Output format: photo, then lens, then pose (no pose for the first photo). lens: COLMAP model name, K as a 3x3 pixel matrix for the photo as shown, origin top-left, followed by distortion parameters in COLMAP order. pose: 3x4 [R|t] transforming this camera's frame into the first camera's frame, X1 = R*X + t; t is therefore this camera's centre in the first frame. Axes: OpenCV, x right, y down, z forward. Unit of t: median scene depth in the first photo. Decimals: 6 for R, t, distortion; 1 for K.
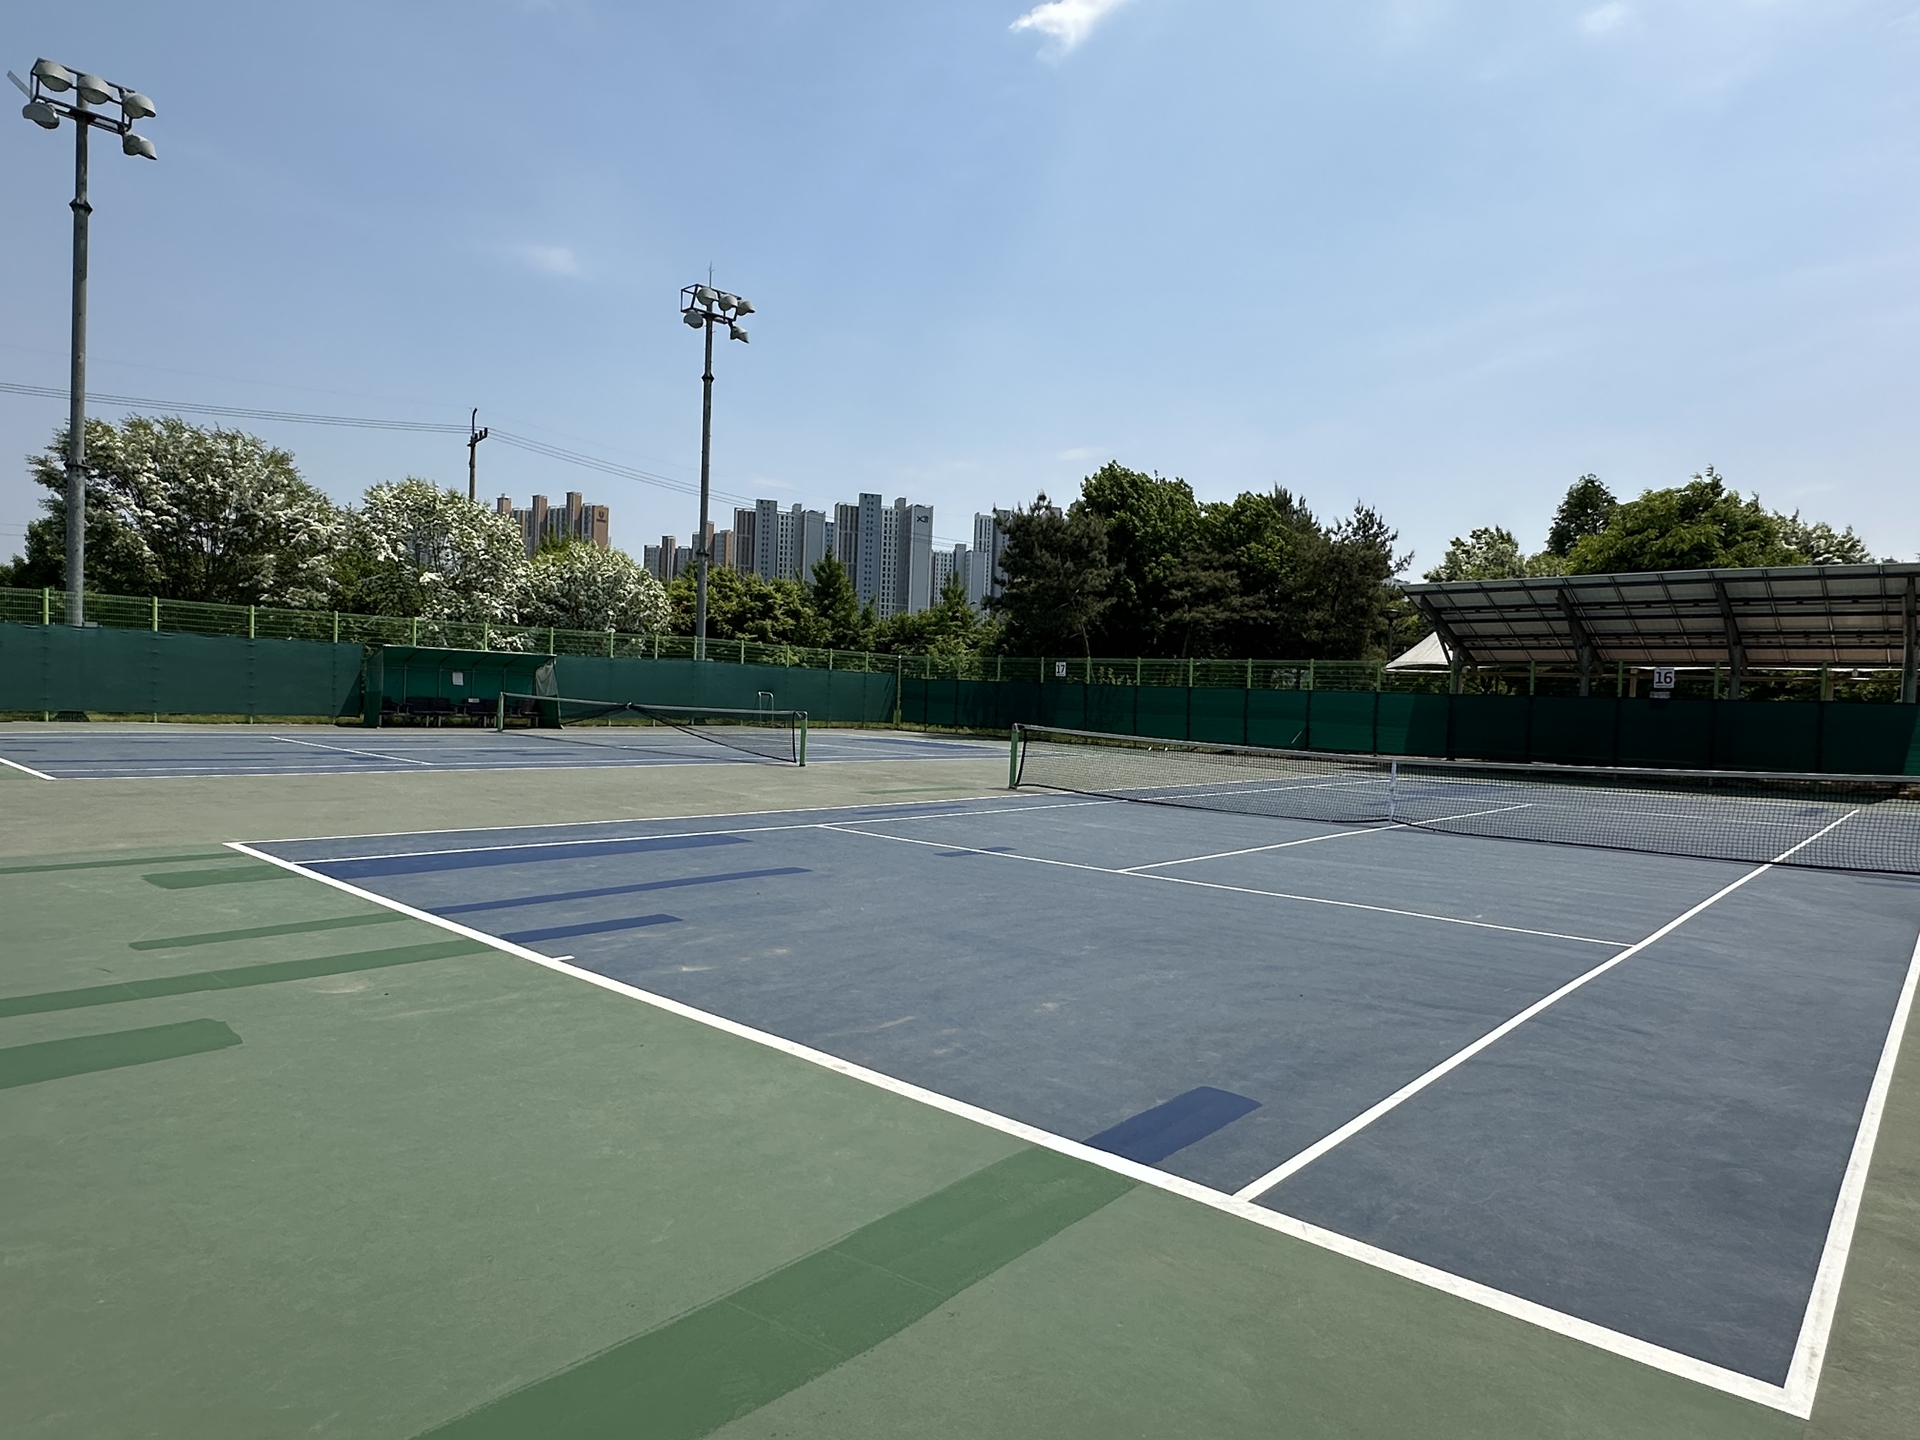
lens RADIAL K [[1134.4, 0, 960.0], [0, 1134.4, 720.0], [0, 0, 1]] dist [-0.001001, -0.000089]
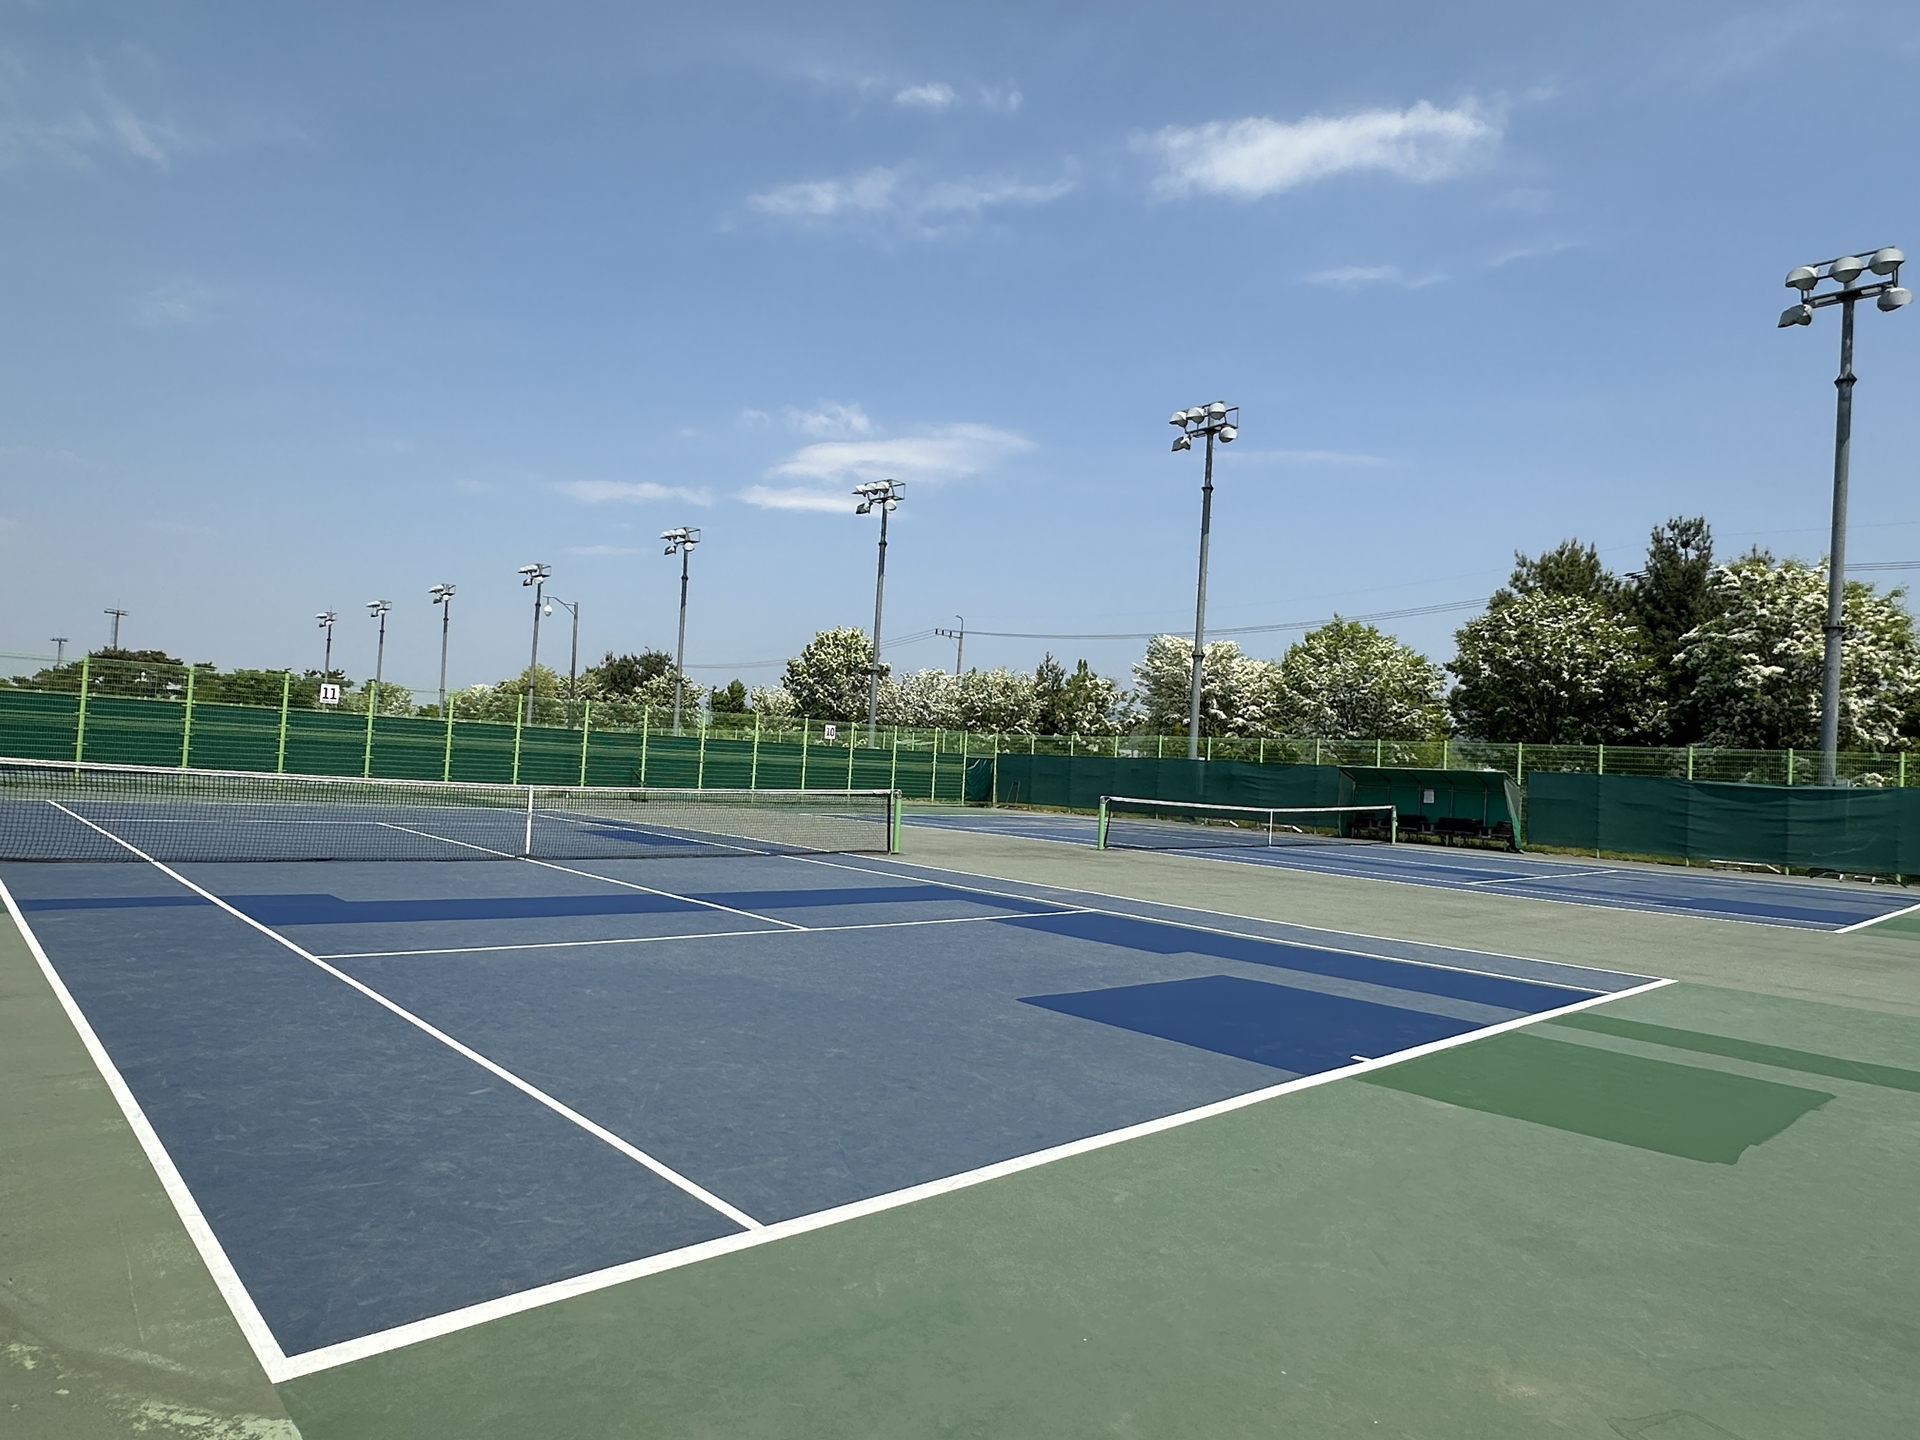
lens RADIAL K [[1134.4, 0, 960.0], [0, 1134.4, 720.0], [0, 0, 1]] dist [-0.001001, -0.000089]
pose [[-0.070971, -0.085212, -0.993832, 0.503180], [-0.084086, 0.993309, -0.079163, 0.009502], [0.993928, 0.077949, -0.077661, 0.527048]]
